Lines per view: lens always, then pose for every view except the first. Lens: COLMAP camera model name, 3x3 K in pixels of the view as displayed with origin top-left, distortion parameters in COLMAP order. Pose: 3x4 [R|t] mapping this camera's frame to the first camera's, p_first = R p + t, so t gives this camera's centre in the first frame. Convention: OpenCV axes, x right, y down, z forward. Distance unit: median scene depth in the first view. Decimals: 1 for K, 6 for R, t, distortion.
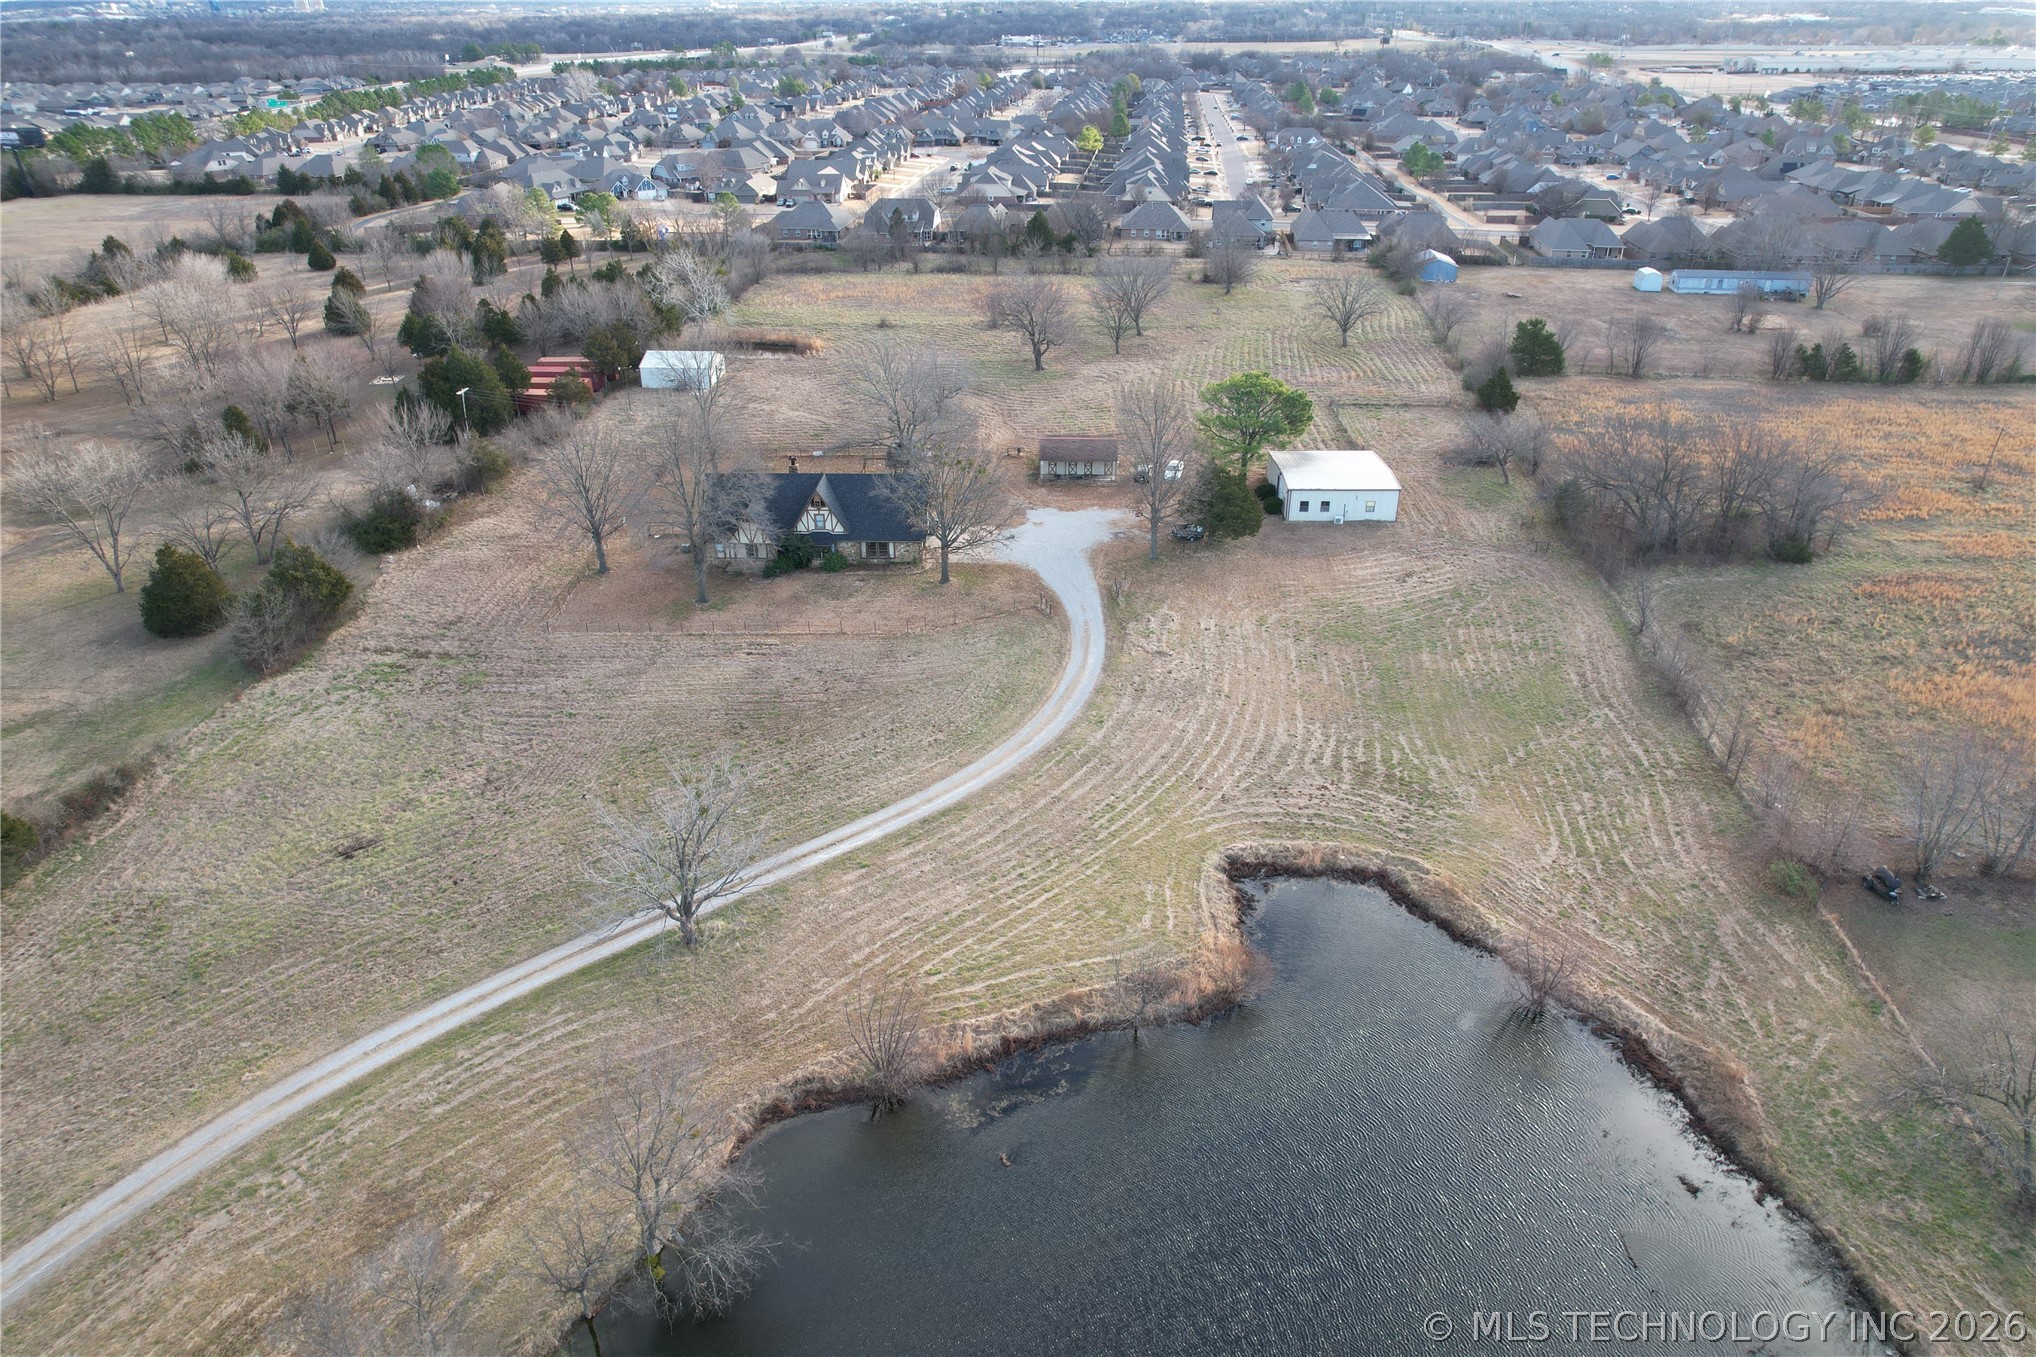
lens RADIAL K [[1302.8, 0, 1023.0], [0, 1302.8, 686.4], [0, 0, 1]] dist [-0.079351, 0.070299]
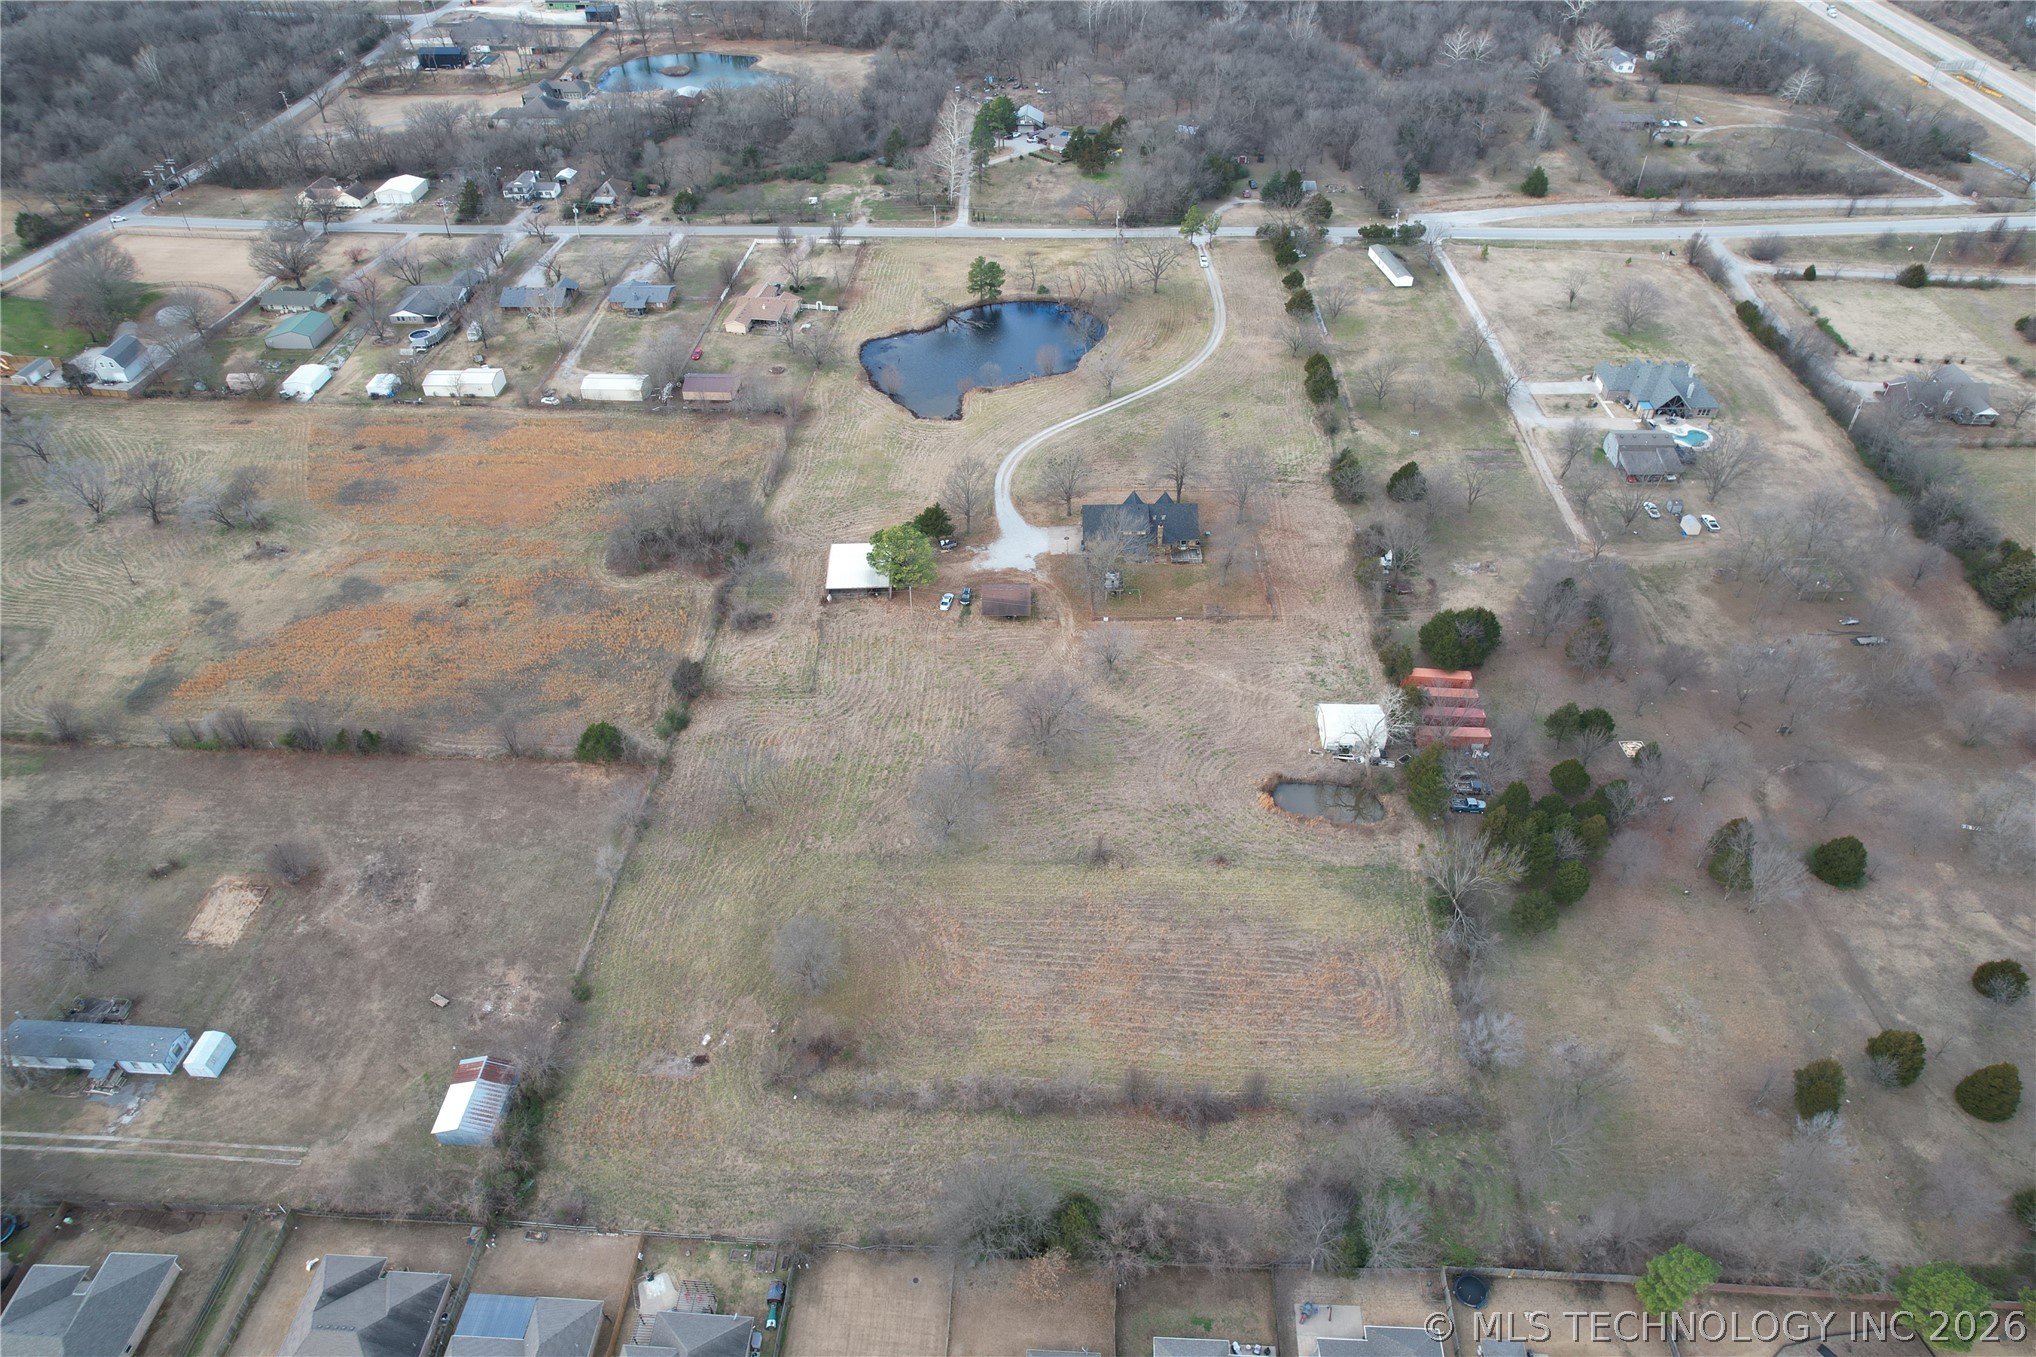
lens RADIAL K [[1302.8, 0, 1023.0], [0, 1302.8, 686.4], [0, 0, 1]] dist [-0.079351, 0.070299]
pose [[-0.998743, 0.041523, -0.028069, 0.084840], [-0.011934, 0.346911, 0.937822, -1.952374], [0.048678, 0.936979, -0.345979, 1.974859]]
